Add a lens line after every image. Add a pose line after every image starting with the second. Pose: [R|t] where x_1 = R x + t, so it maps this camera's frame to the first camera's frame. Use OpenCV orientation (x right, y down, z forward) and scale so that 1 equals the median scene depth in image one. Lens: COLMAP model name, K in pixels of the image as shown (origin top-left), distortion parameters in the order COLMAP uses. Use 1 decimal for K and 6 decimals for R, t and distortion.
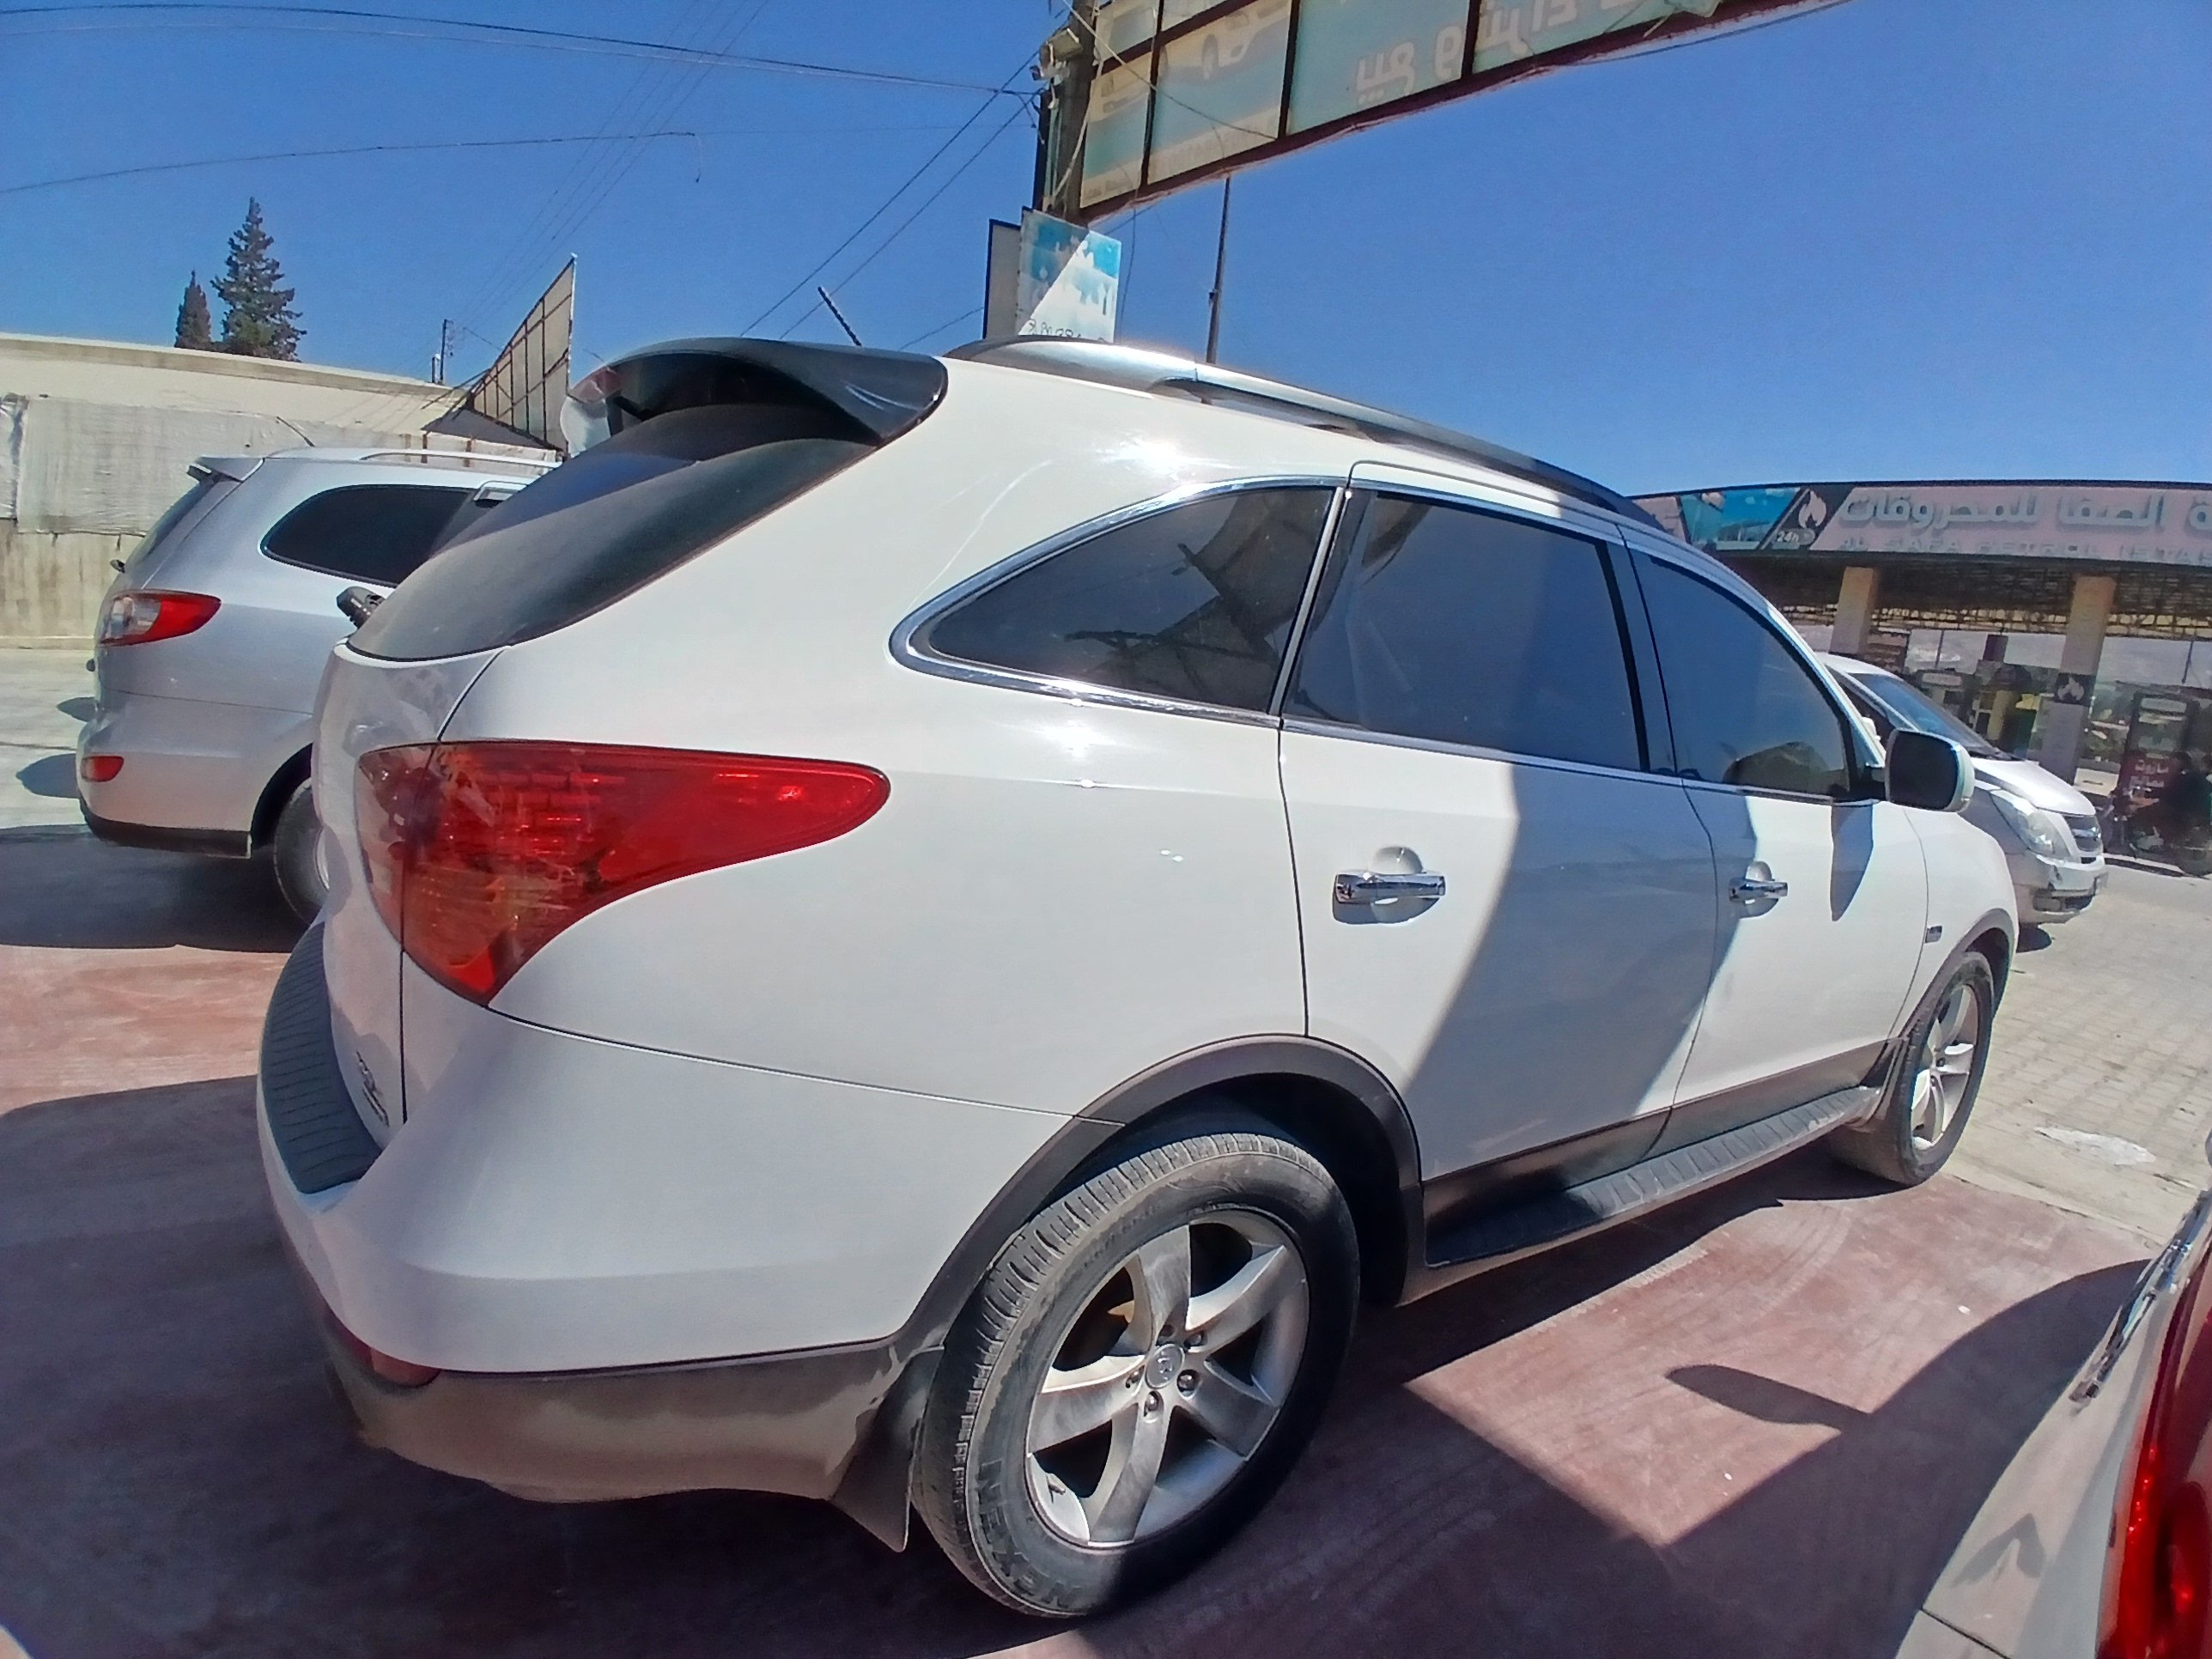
lens RADIAL K [[1100.7, 0, 1106.0], [0, 1100.7, 829.5], [0, 0, 1]] dist [-0.011700, -0.034870]
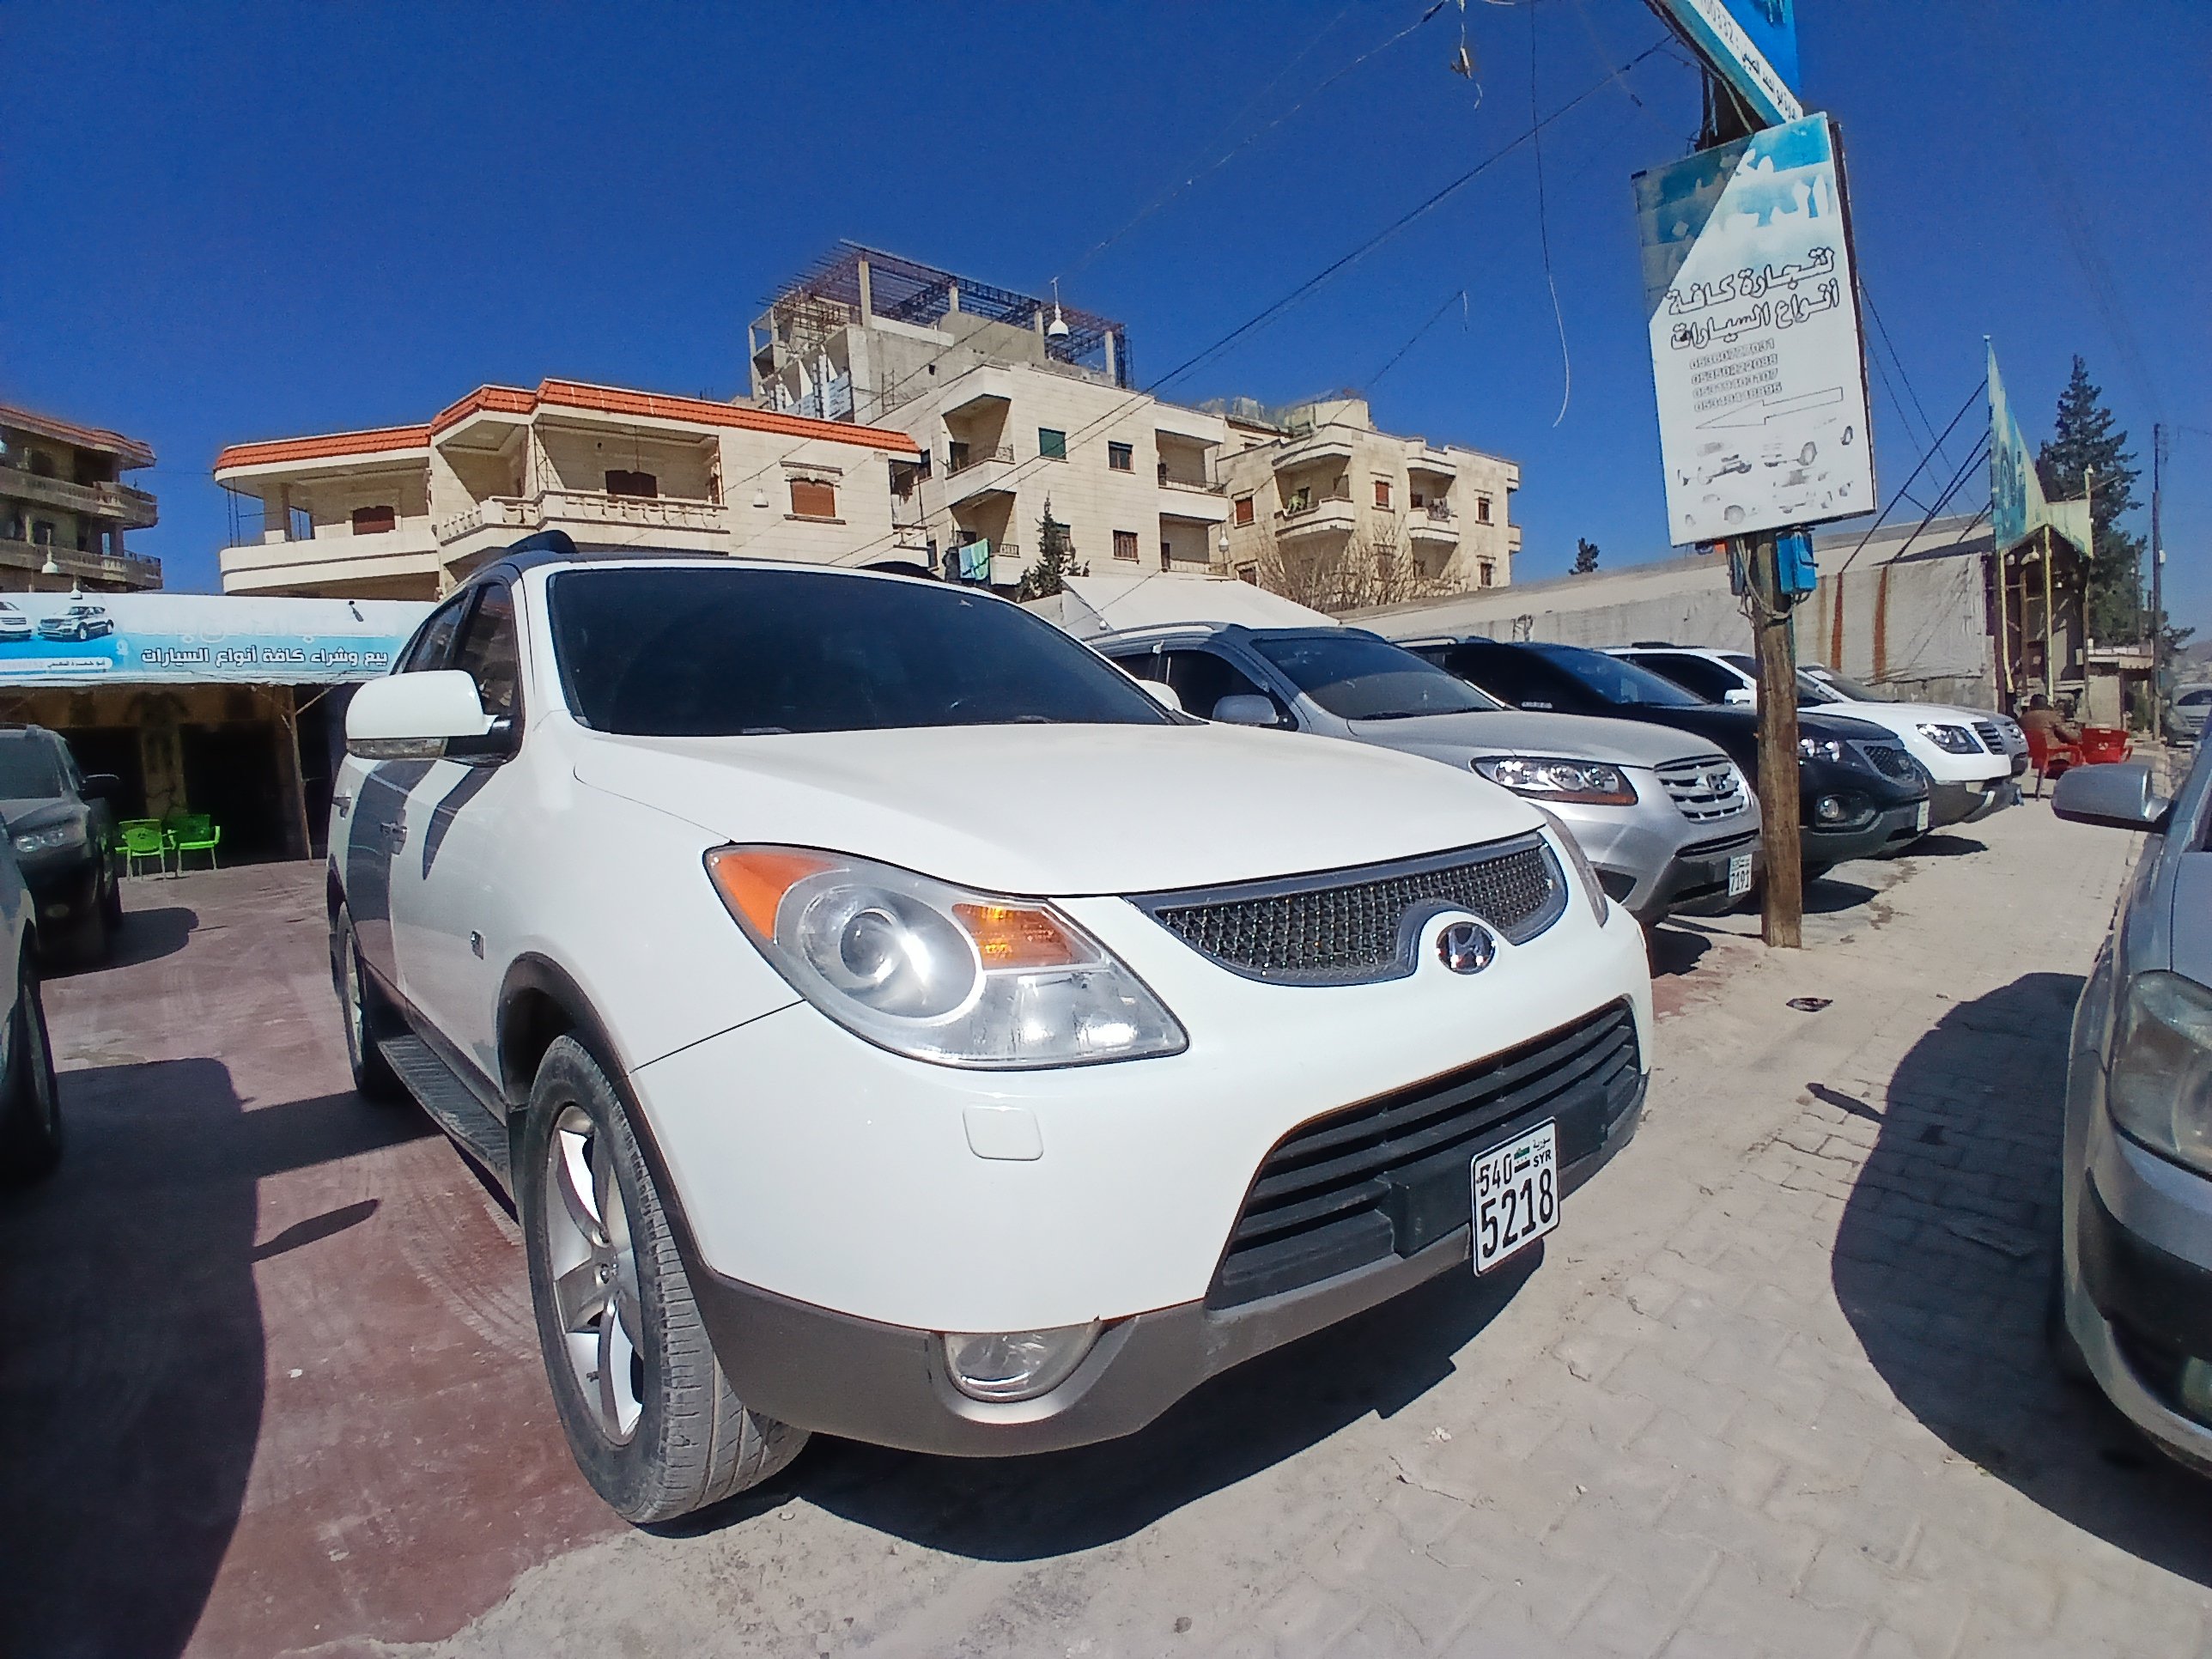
lens RADIAL K [[1100.7, 0, 1106.0], [0, 1100.7, 829.5], [0, 0, 1]] dist [-0.011700, -0.034870]
pose [[0.111167, -0.028501, -0.993393, 0.621402], [-0.125433, 0.991192, -0.042475, 0.001994], [0.985854, 0.129326, 0.106613, 0.540596]]
